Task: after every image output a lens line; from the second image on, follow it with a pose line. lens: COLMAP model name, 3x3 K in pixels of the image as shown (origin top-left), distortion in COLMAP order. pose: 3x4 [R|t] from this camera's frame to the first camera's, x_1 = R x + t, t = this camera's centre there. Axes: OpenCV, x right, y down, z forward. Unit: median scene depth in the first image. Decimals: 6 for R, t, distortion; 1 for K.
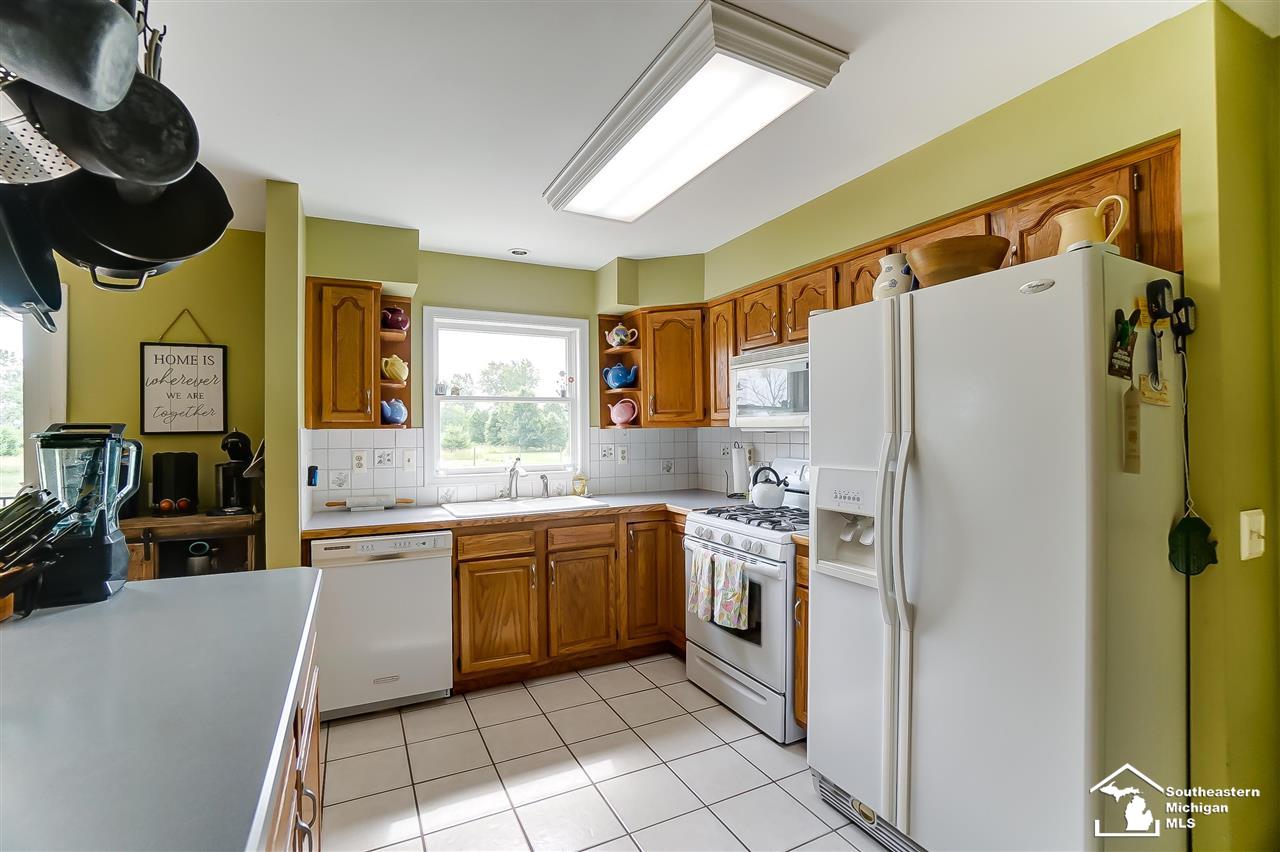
lens RADIAL K [[551.7, 0, 643.8], [0, 551.7, 446.7], [0, 0, 1]] dist [-0.023050, 0.001156]
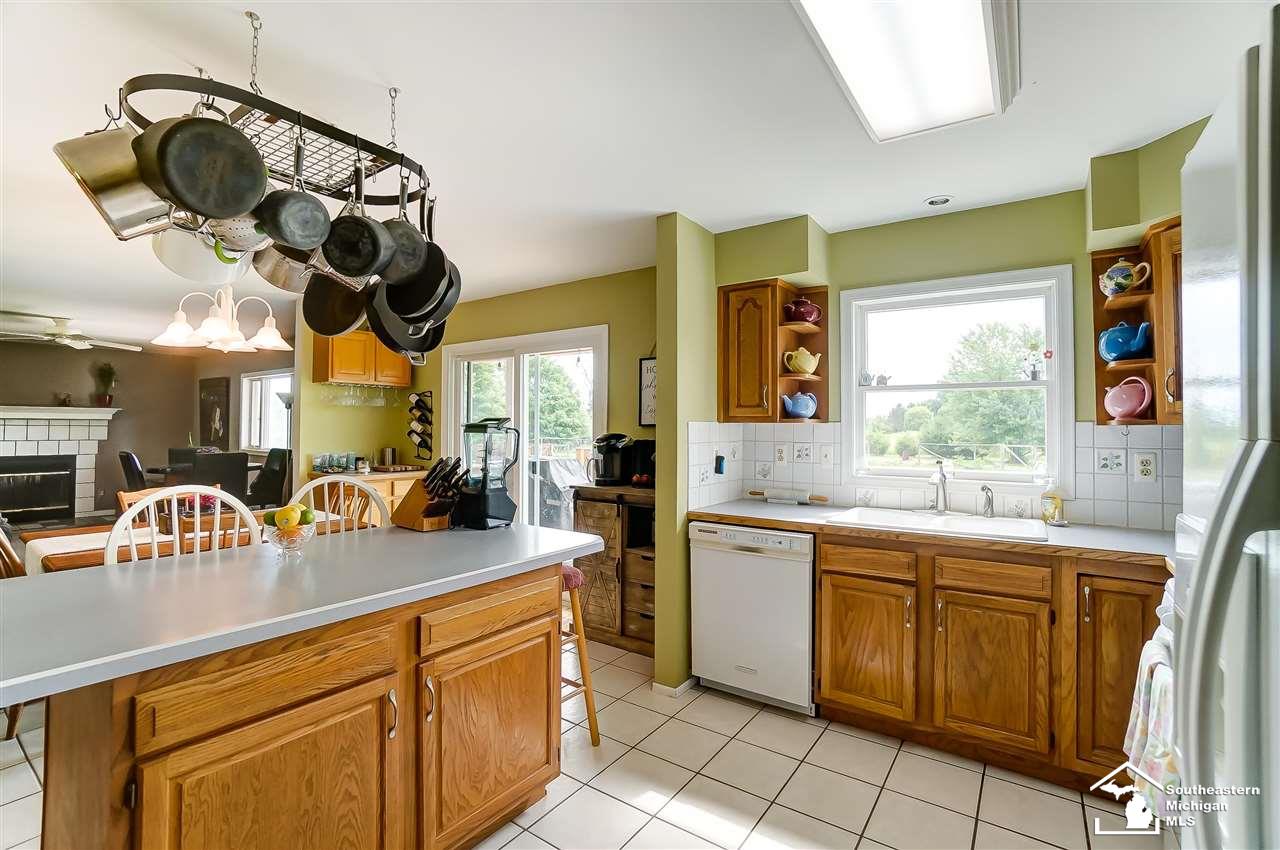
lens RADIAL K [[572.7, 0, 626.3], [0, 572.7, 428.3], [0, 0, 1]] dist [-0.035196, 0.001083]
pose [[0.489015, 0.012697, -0.872183, 0.281227], [-0.034379, 0.999398, -0.004727, -0.007666], [0.871598, 0.032296, 0.489157, 0.233131]]
